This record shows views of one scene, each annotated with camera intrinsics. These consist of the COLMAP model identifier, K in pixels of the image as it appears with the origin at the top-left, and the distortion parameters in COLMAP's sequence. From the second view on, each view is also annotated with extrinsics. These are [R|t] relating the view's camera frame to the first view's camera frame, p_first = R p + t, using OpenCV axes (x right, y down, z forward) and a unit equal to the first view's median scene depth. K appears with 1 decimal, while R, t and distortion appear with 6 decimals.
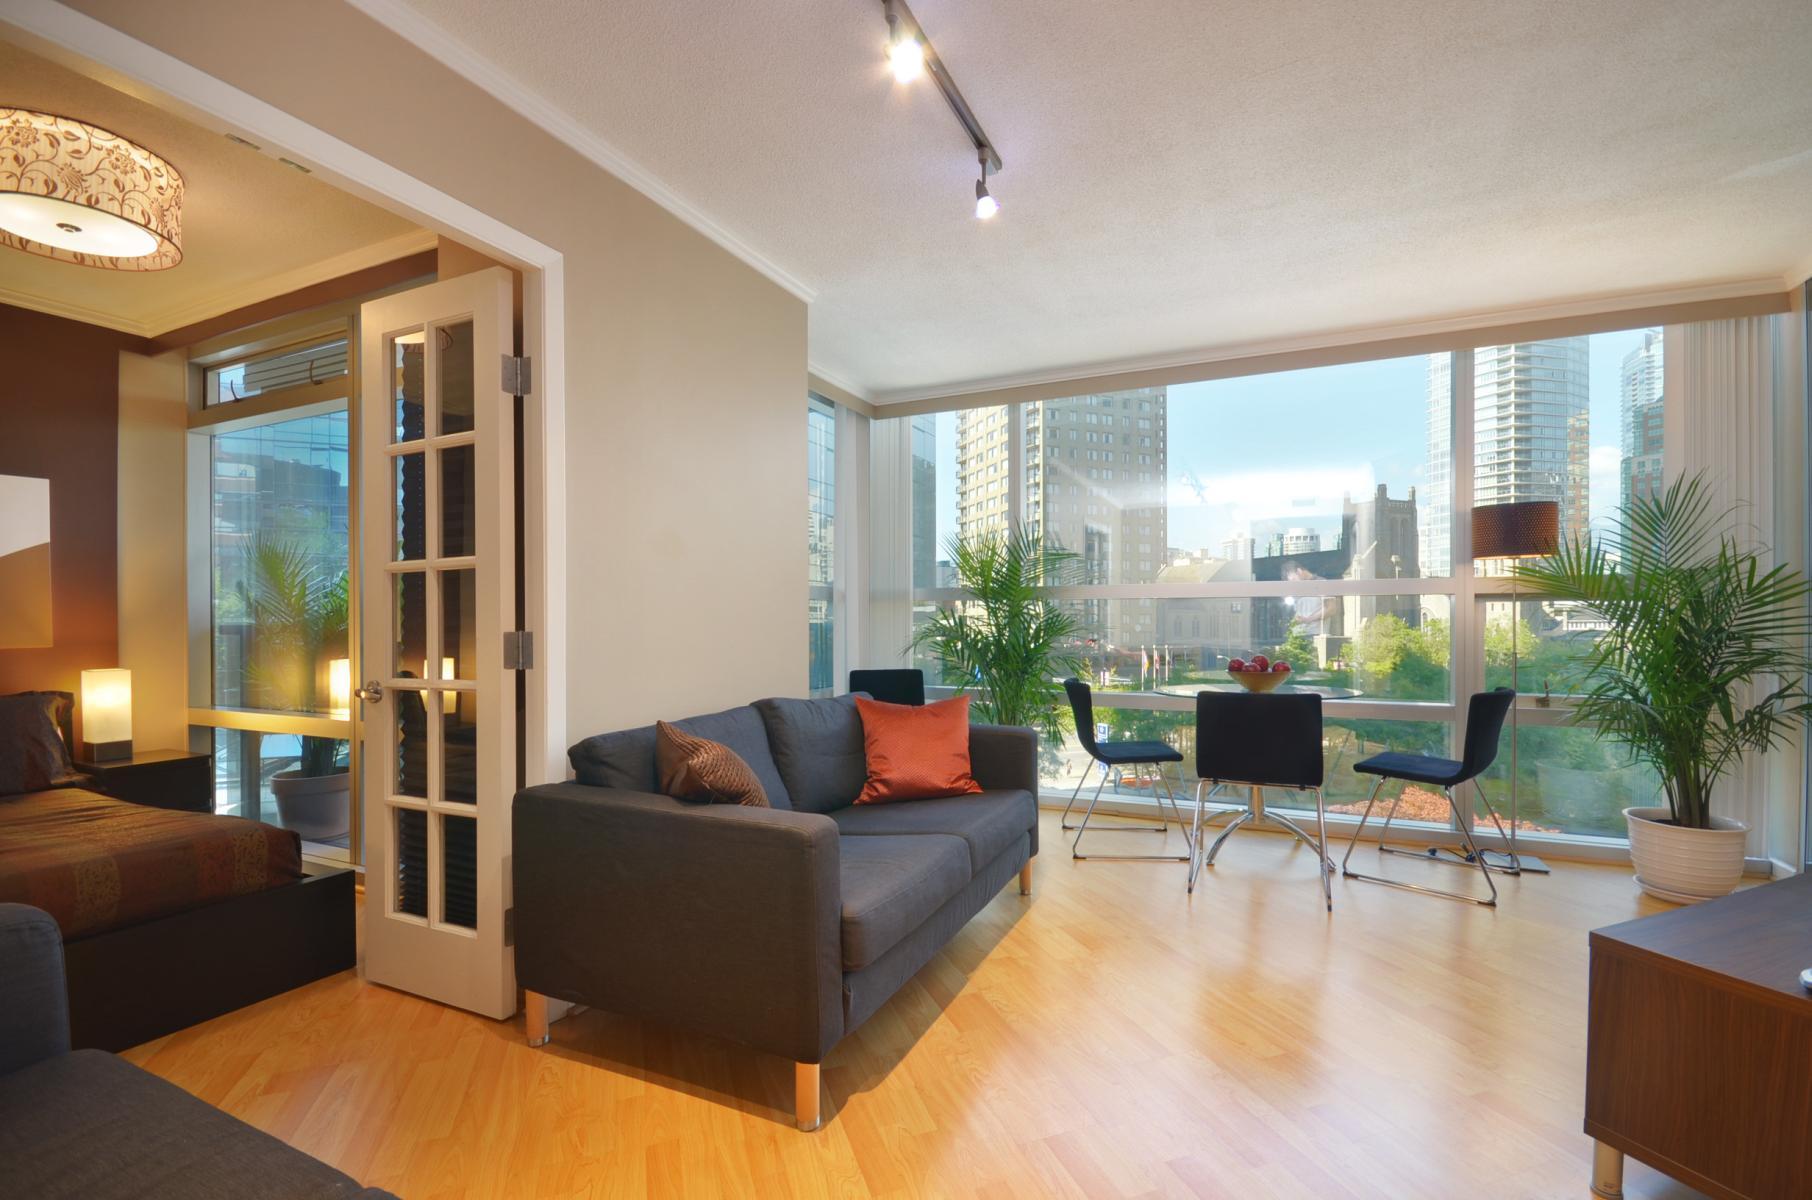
lens RADIAL K [[792.8, 0, 898.0], [0, 792.8, 627.4], [0, 0, 1]] dist [-0.010795, 0.001035]
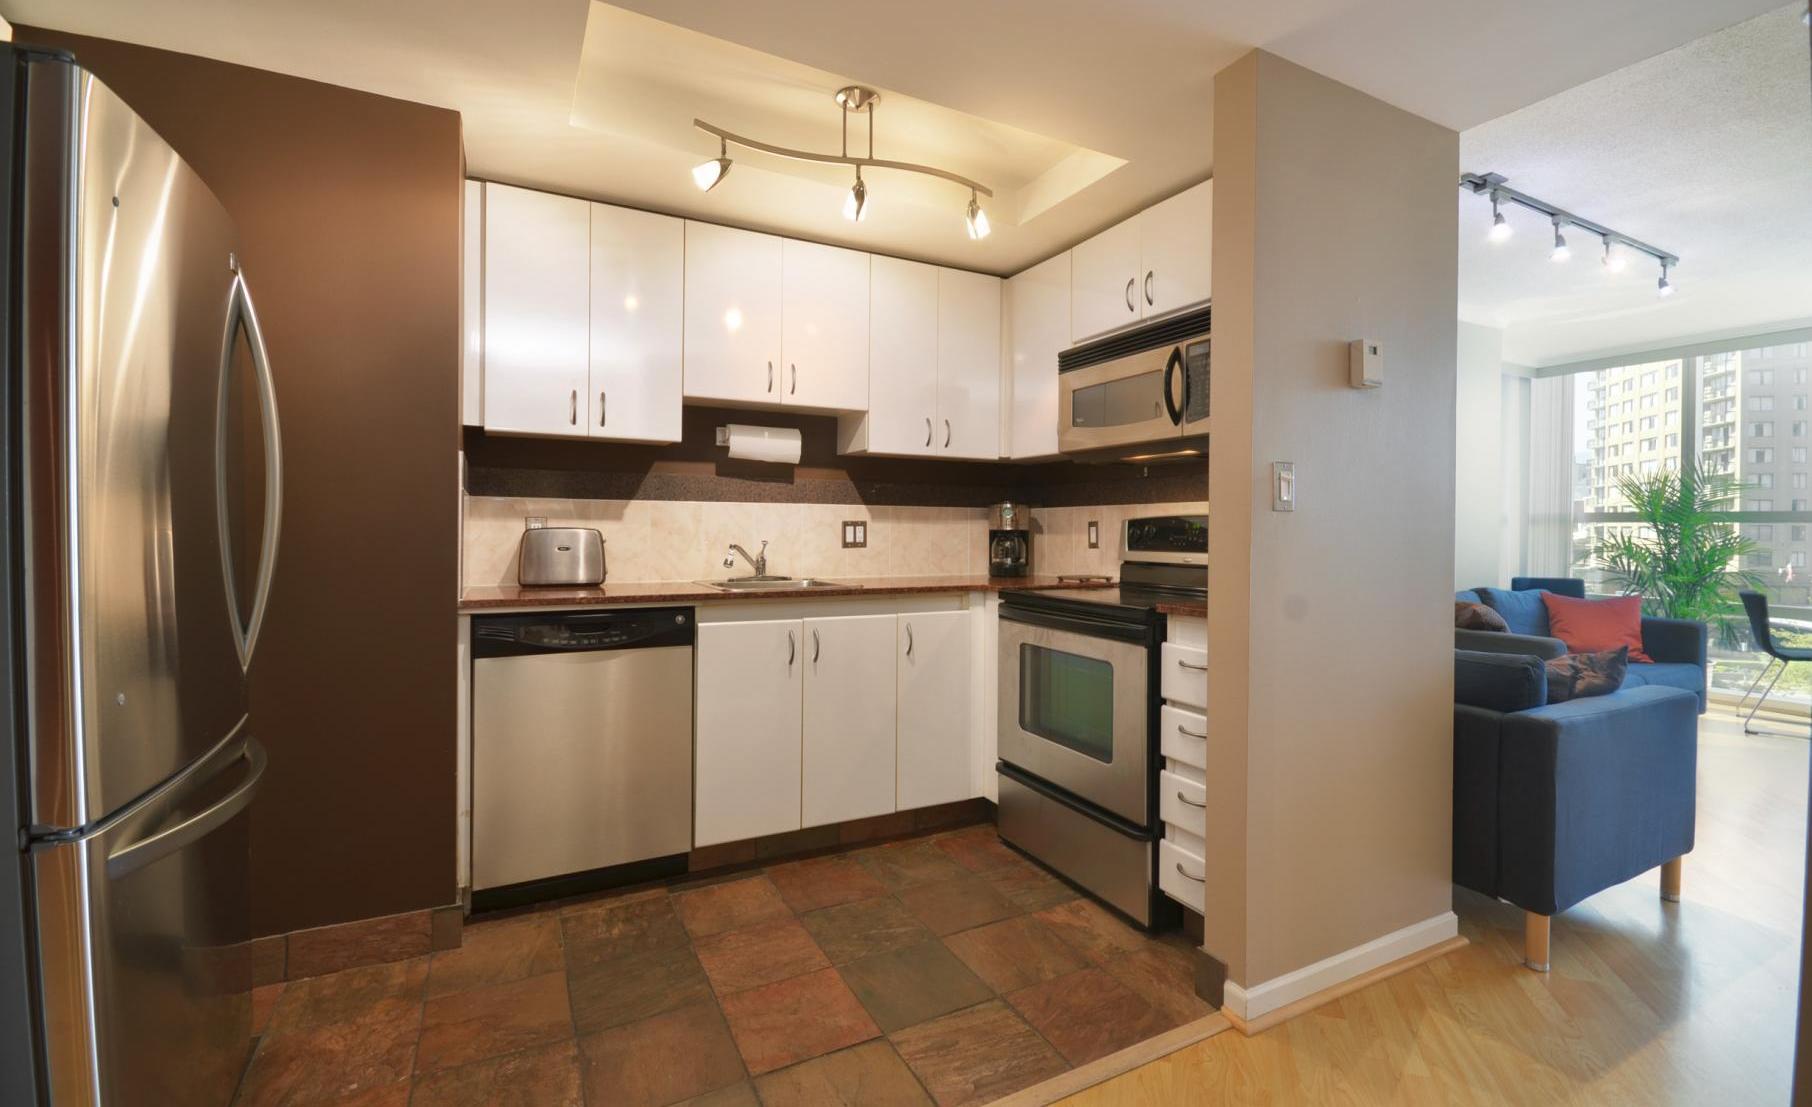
lens RADIAL K [[770.5, 0, 894.2], [0, 770.5, 543.1], [0, 0, 1]] dist [-0.024226, -0.000881]
pose [[0.785706, 0.015677, -0.618401, -0.094260], [-0.011323, 0.999876, 0.010961, -0.003949], [0.618496, -0.001610, 0.785786, -0.632134]]
